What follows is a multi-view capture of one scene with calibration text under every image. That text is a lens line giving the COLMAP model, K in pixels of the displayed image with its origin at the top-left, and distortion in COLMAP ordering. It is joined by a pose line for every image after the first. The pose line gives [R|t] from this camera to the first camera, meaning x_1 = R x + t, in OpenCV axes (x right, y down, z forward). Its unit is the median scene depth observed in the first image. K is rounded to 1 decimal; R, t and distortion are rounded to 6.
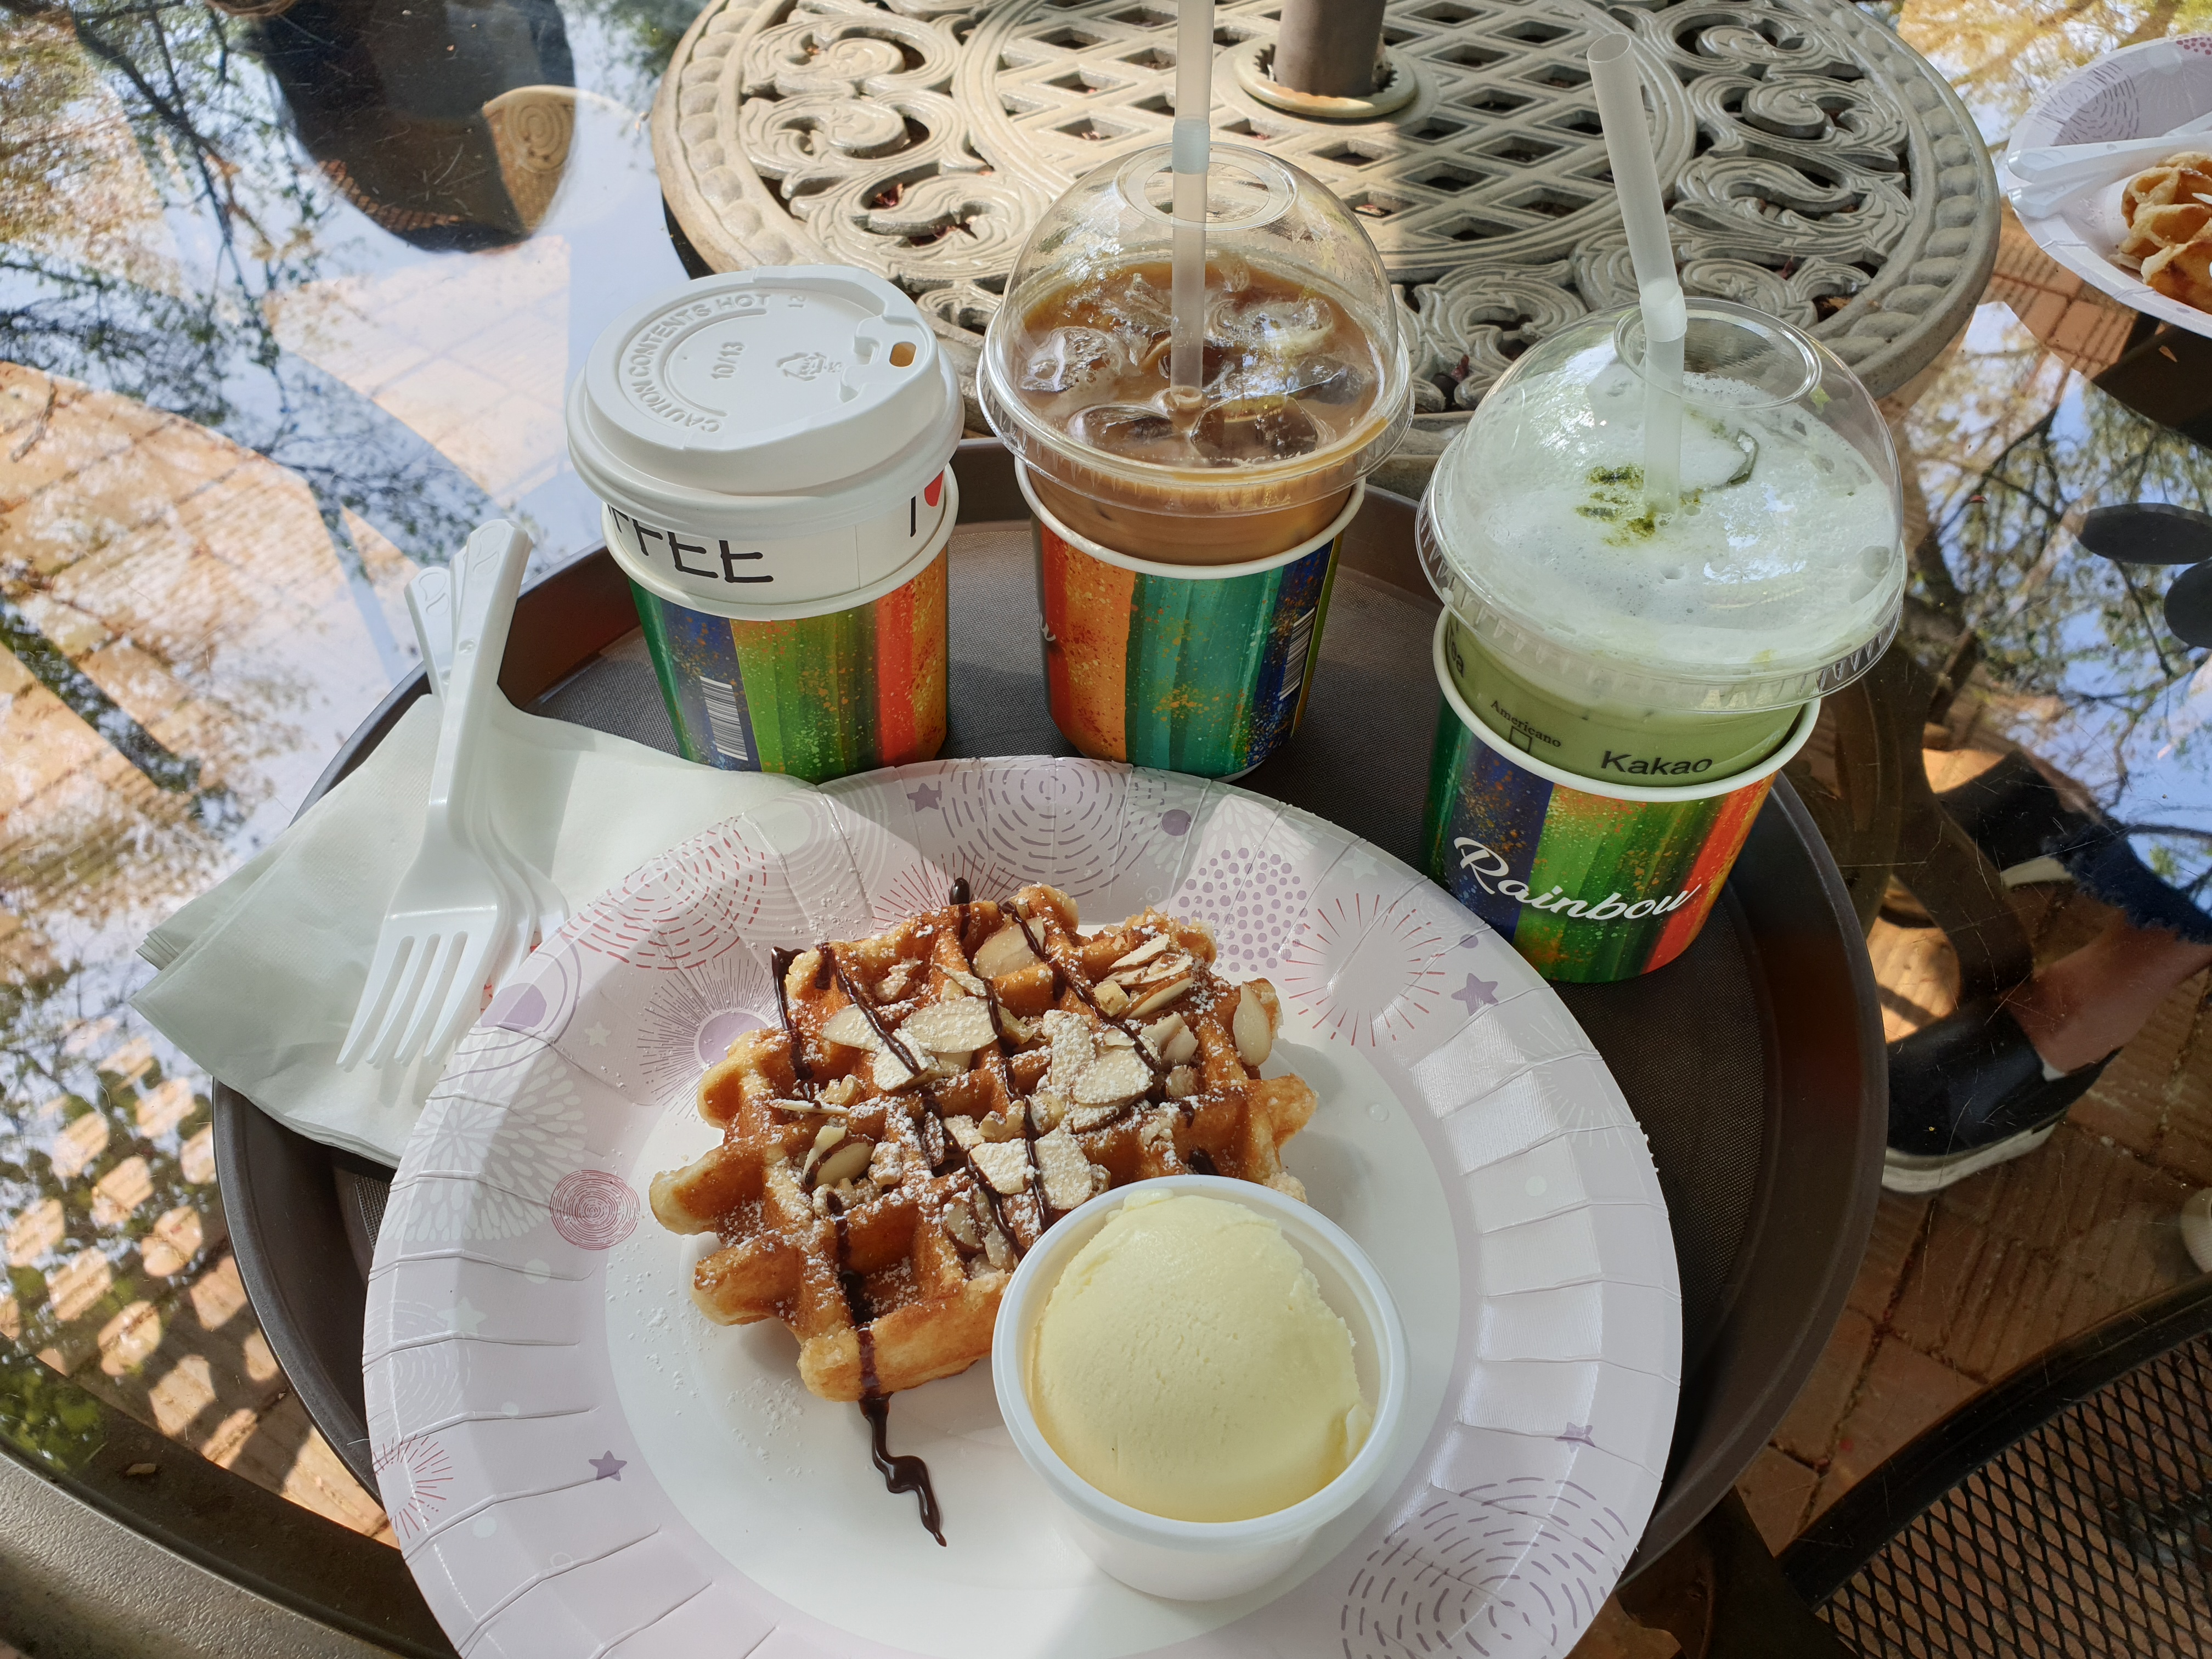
lens RADIAL K [[2012.0, 0, 1192.1], [0, 2012.0, 1069.7], [0, 0, 1]] dist [0.130560, -0.326080]
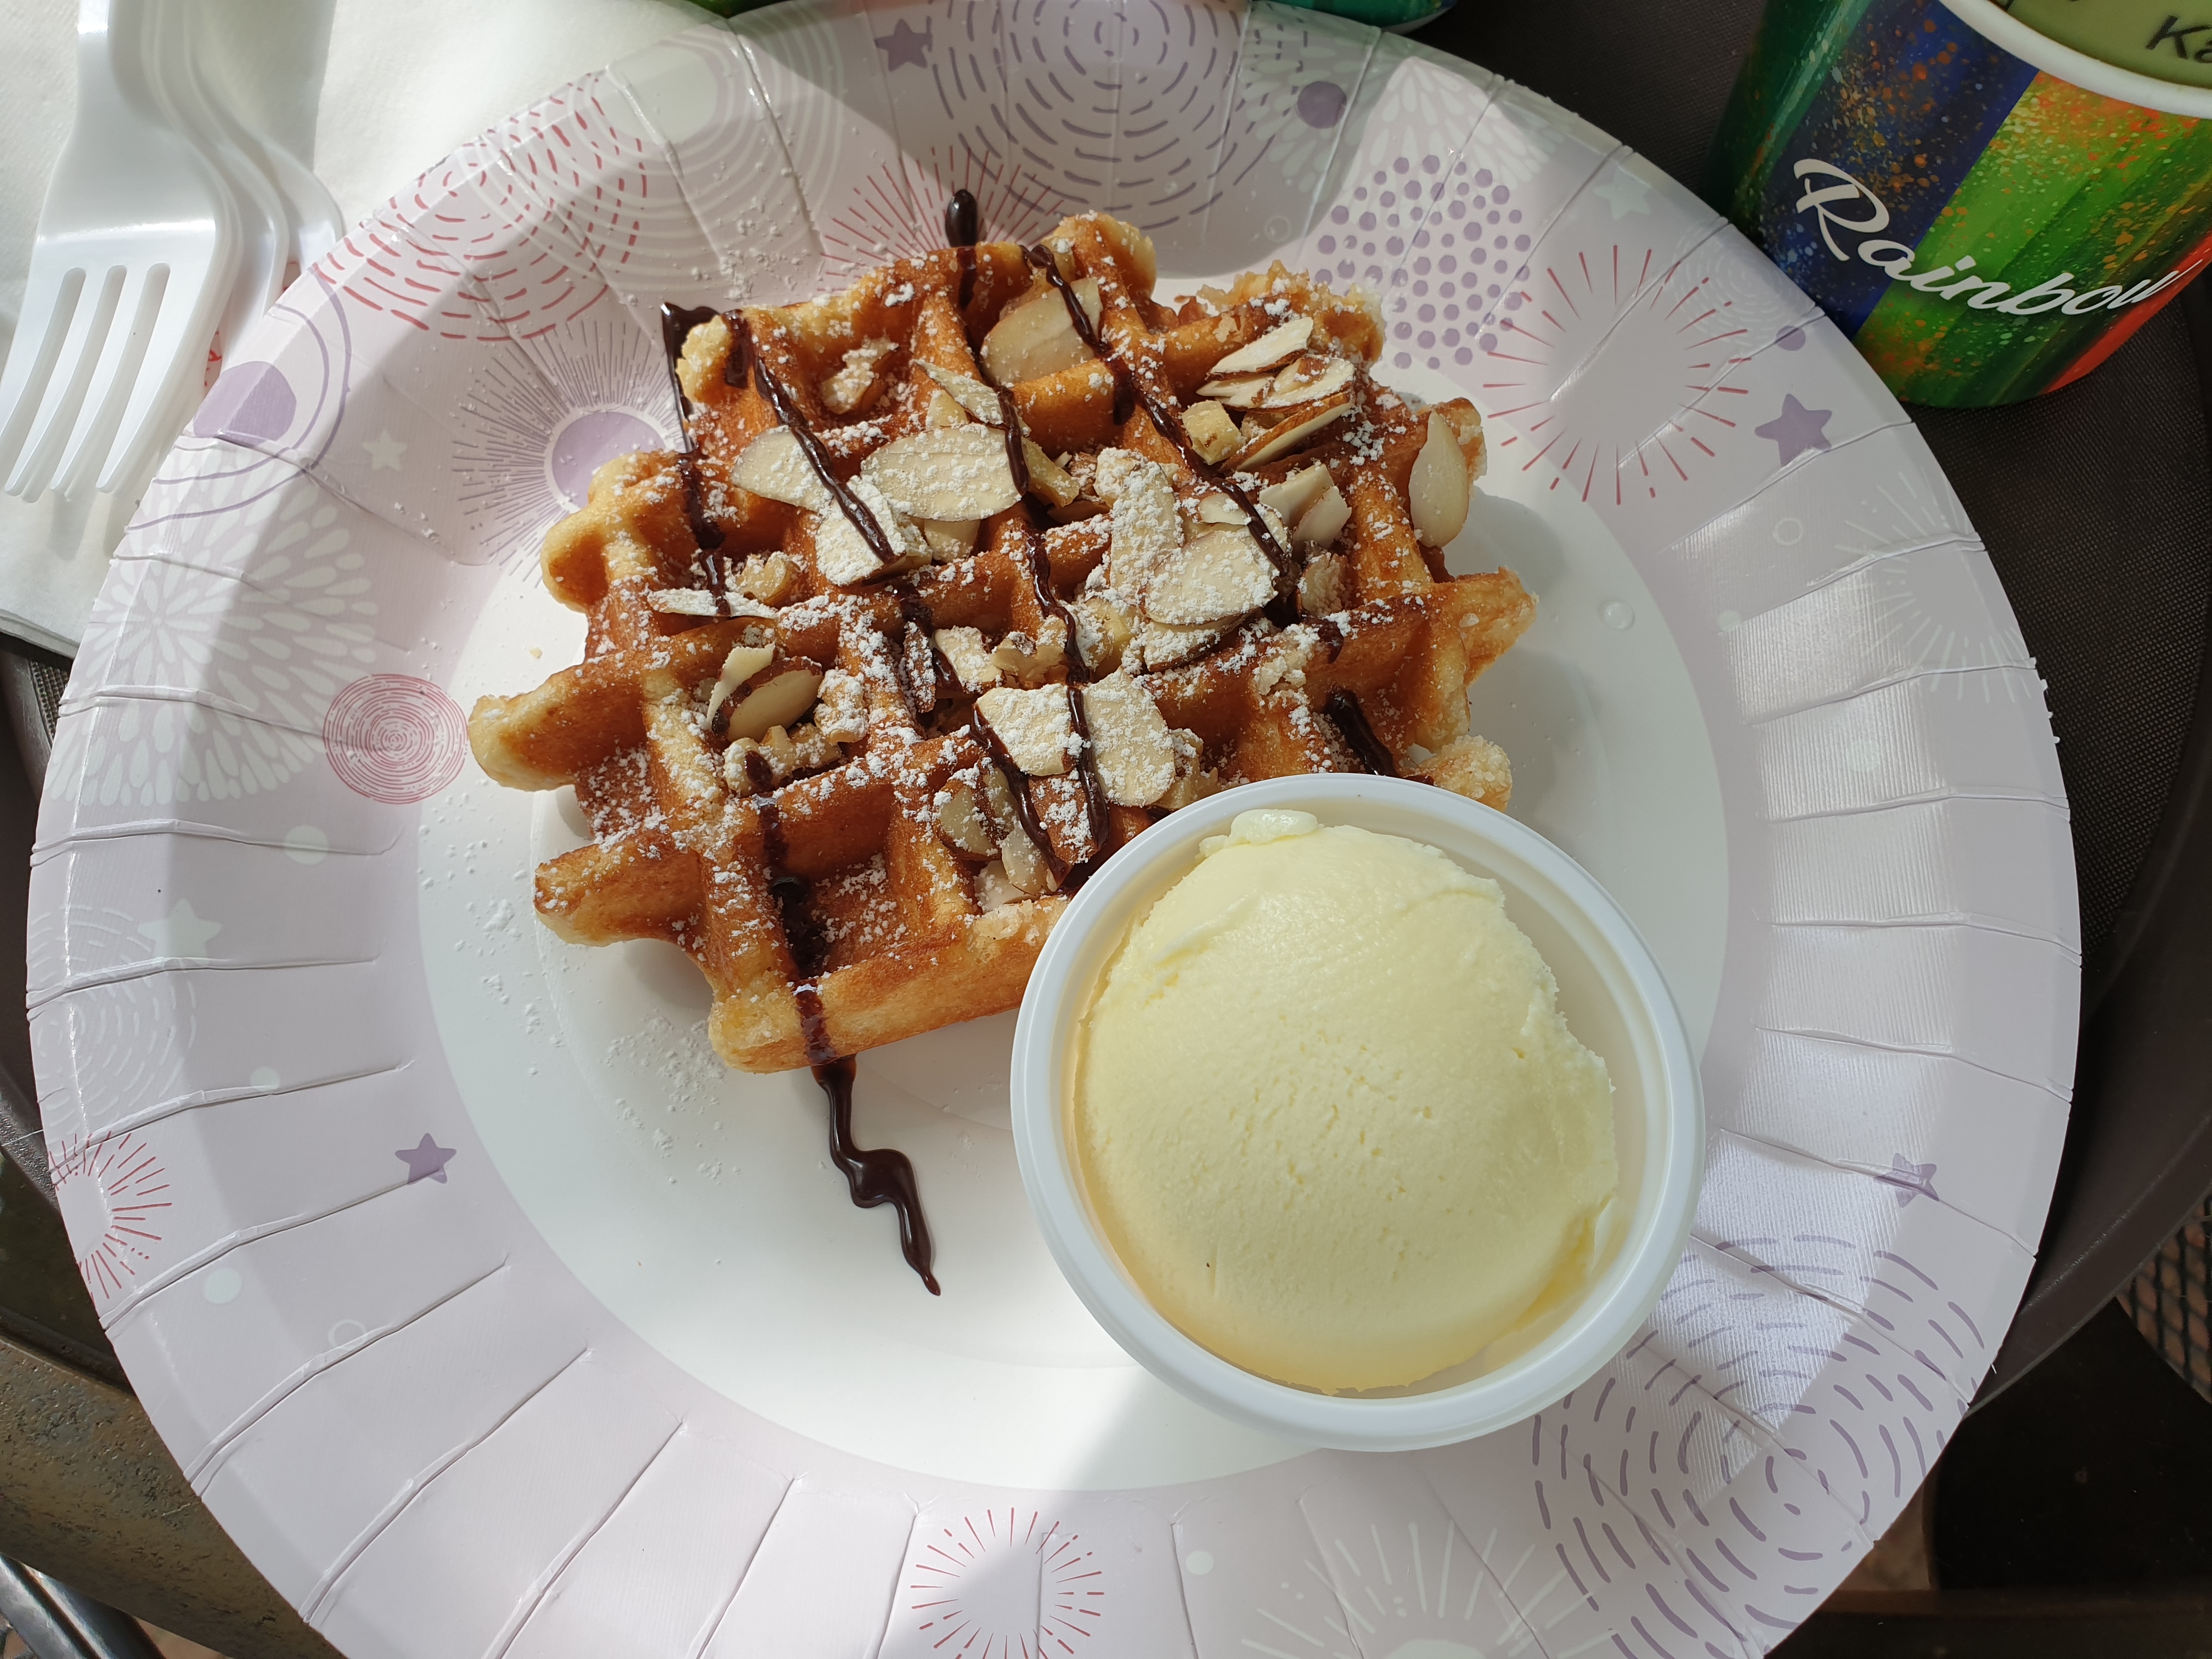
lens RADIAL K [[2012.0, 0, 1192.1], [0, 2012.0, 1069.7], [0, 0, 1]] dist [0.130560, -0.326080]
pose [[0.999231, 0.039061, -0.003452, -0.036808], [-0.035753, 0.943680, 0.328923, -0.055686], [0.016106, -0.328546, 0.944351, 0.371746]]
